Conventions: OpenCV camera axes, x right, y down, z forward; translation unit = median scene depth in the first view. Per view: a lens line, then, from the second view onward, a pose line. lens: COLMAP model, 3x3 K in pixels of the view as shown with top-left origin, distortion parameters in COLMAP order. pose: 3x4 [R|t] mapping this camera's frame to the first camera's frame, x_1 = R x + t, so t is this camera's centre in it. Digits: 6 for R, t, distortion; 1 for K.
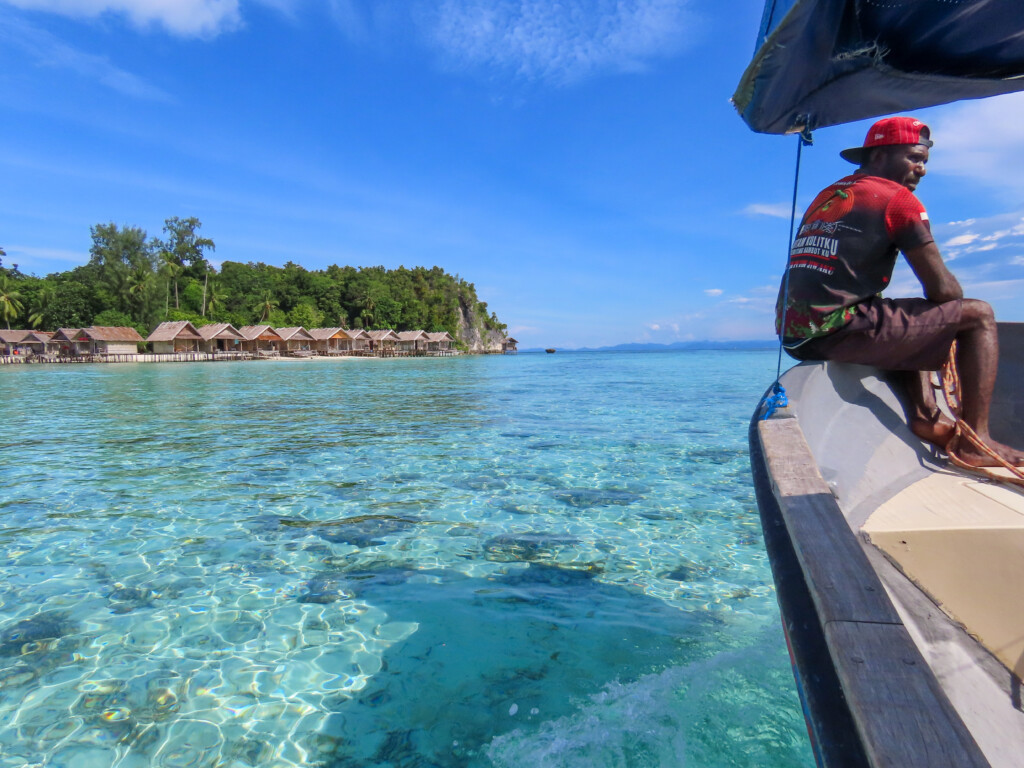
lens RADIAL K [[645.6, 0, 511.6], [0, 645.6, 383.5], [0, 0, 1]] dist [-0.006271, -0.004592]
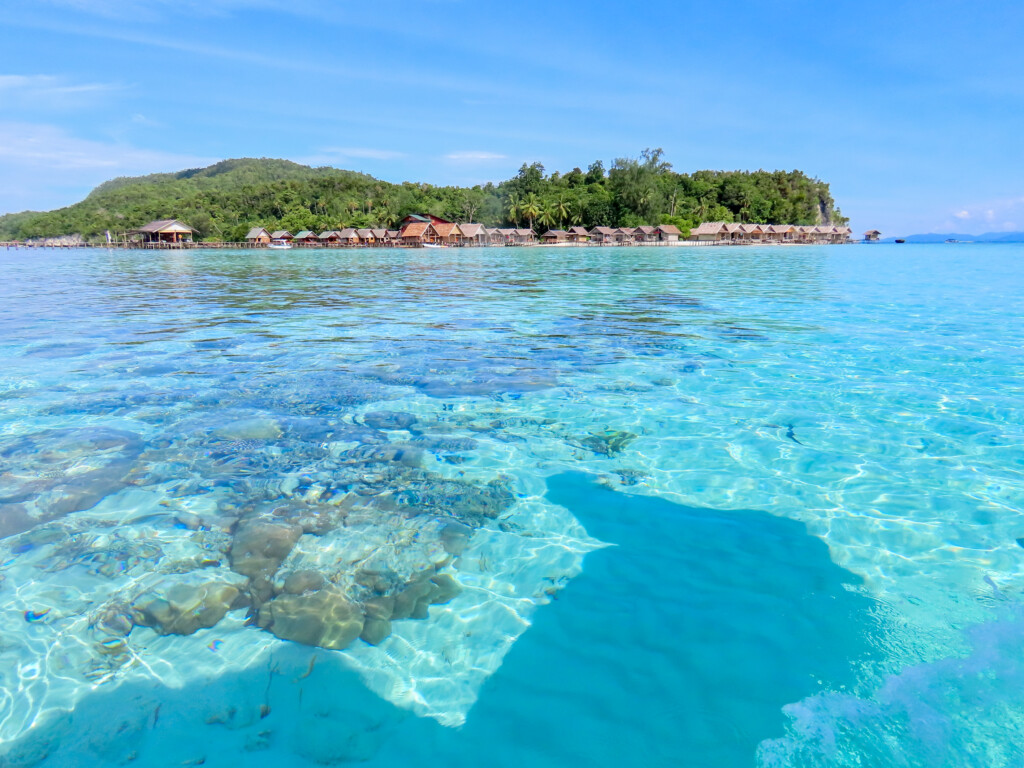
lens RADIAL K [[645.6, 0, 512.7], [0, 645.6, 381.9], [0, 0, 1]] dist [-0.006271, -0.004592]
pose [[0.932130, 0.083155, -0.352447, -0.166155], [-0.024006, 0.985326, 0.168985, 0.022117], [0.361327, -0.149055, 0.920449, -0.399066]]
